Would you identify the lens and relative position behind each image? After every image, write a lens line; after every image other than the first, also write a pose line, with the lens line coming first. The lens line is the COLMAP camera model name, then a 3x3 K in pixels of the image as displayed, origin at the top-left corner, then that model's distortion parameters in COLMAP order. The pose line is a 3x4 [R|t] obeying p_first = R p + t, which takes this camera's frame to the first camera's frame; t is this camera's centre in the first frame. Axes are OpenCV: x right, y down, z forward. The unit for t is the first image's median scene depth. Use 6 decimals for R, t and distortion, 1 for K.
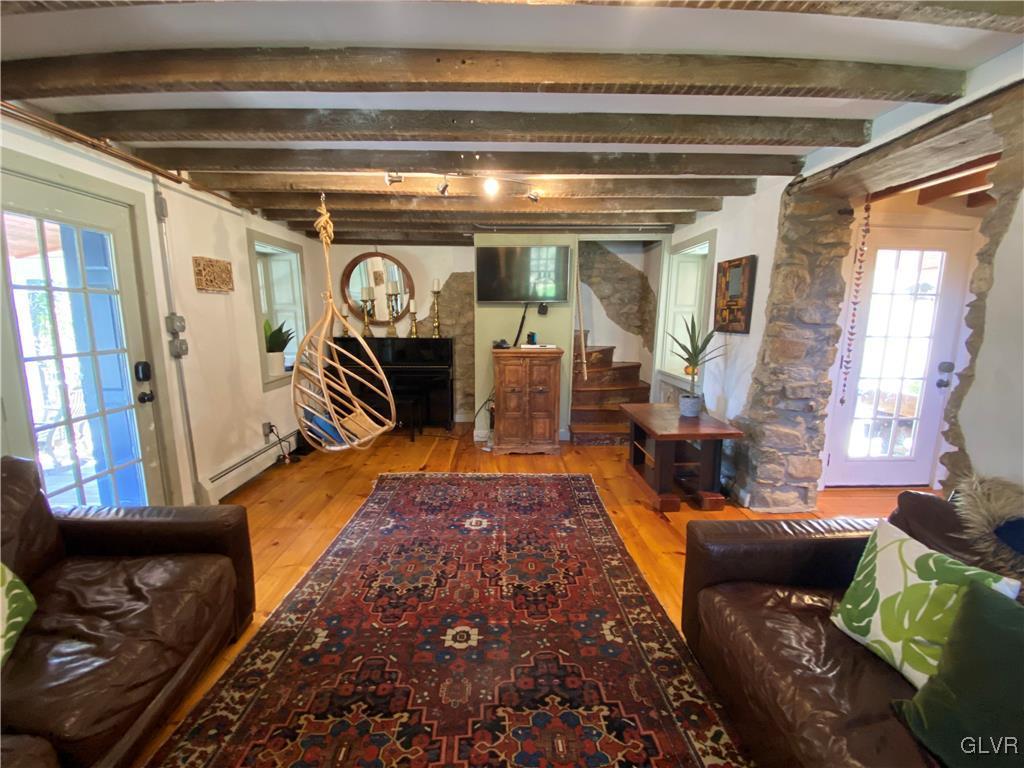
lens RADIAL K [[418.1, 0, 500.6], [0, 418.1, 385.4], [0, 0, 1]] dist [-0.014109, -0.003293]
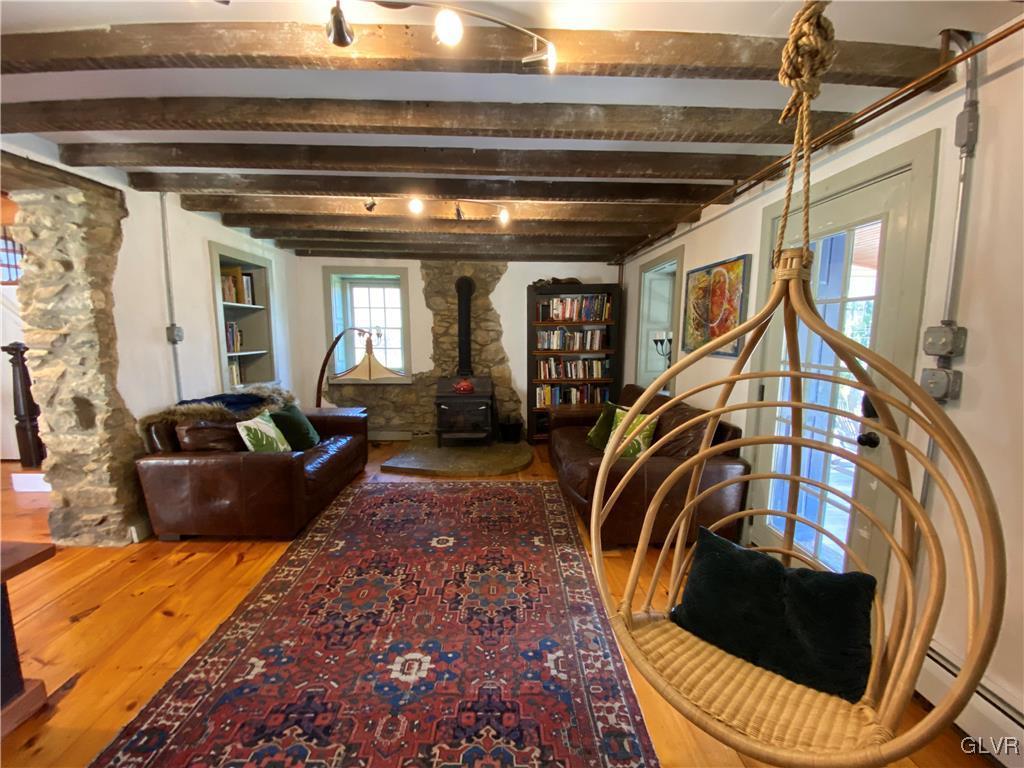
lens RADIAL K [[418.1, 0, 507.4], [0, 418.1, 388.5], [0, 0, 1]] dist [-0.014109, -0.003293]
pose [[-0.999450, -0.006350, -0.032550, -0.178478], [-0.015503, 0.957108, 0.289316, -0.231507], [0.029317, 0.289662, -0.956680, 1.482096]]
